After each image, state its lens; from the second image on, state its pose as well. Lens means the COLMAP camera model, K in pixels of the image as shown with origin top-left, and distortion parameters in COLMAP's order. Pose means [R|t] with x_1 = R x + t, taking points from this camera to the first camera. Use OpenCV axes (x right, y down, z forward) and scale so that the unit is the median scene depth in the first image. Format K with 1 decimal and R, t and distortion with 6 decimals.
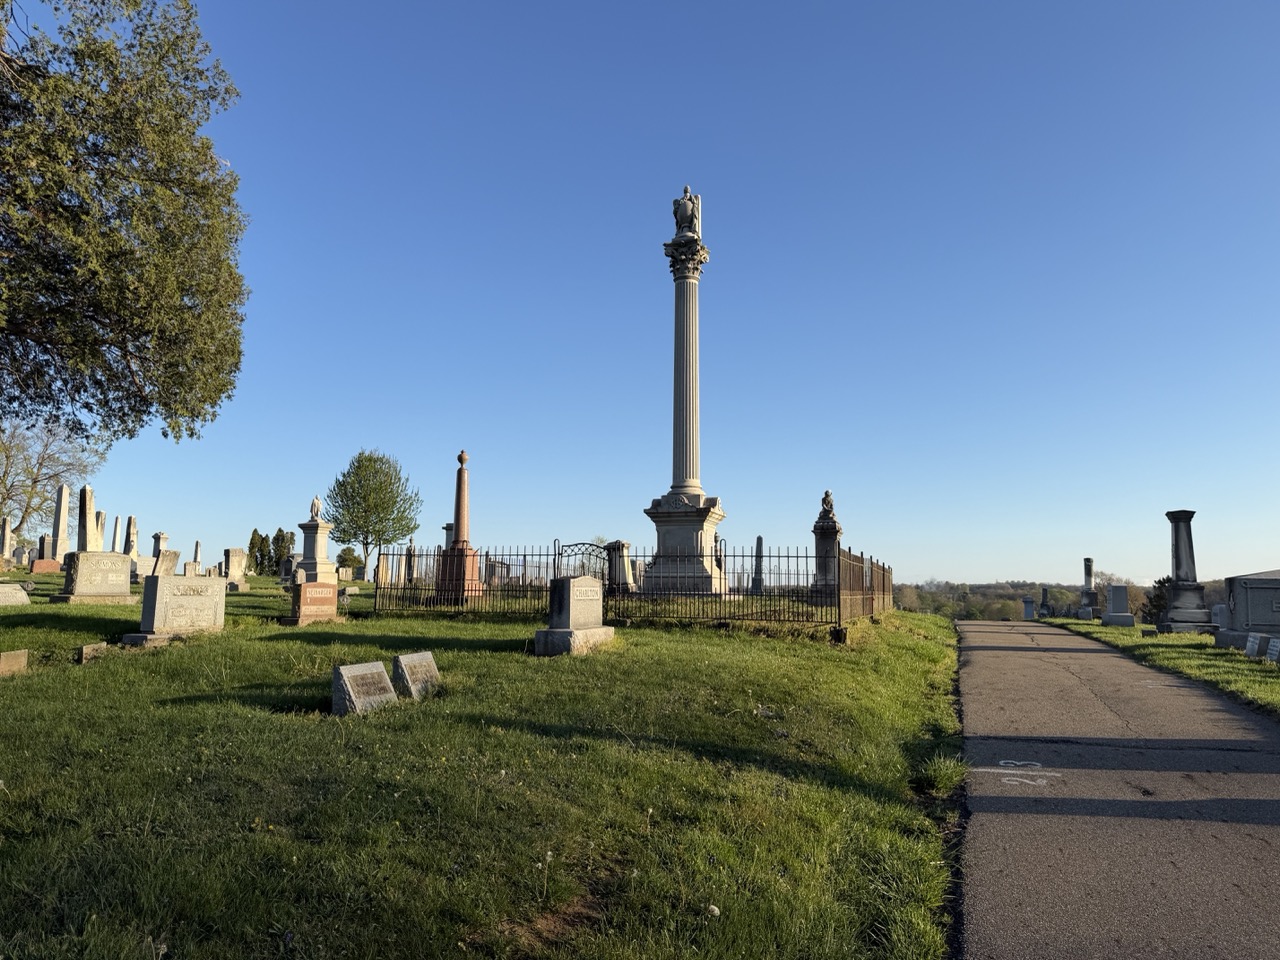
lens RADIAL K [[899.4, 0, 643.9], [0, 899.4, 480.2], [0, 0, 1]] dist [0.047682, -0.065286]
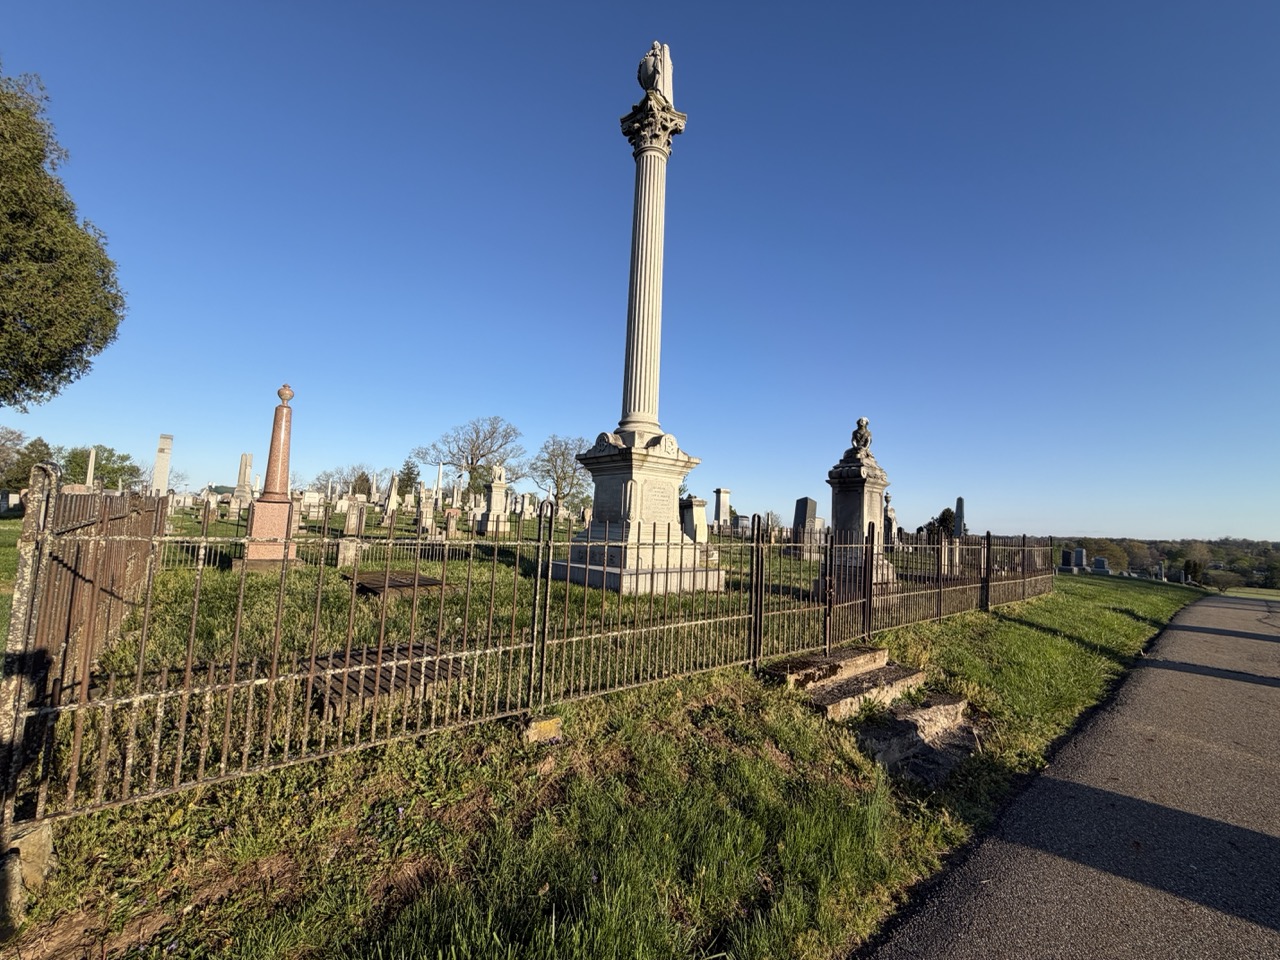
lens RADIAL K [[502.9, 0, 639.0], [0, 502.9, 478.2], [0, 0, 1]] dist [0.002284, -0.001036]
pose [[0.850998, -0.015090, -0.524952, 0.261474], [0.025980, 0.999573, 0.013384, 0.045930], [0.524526, -0.025028, 0.851026, 0.621560]]
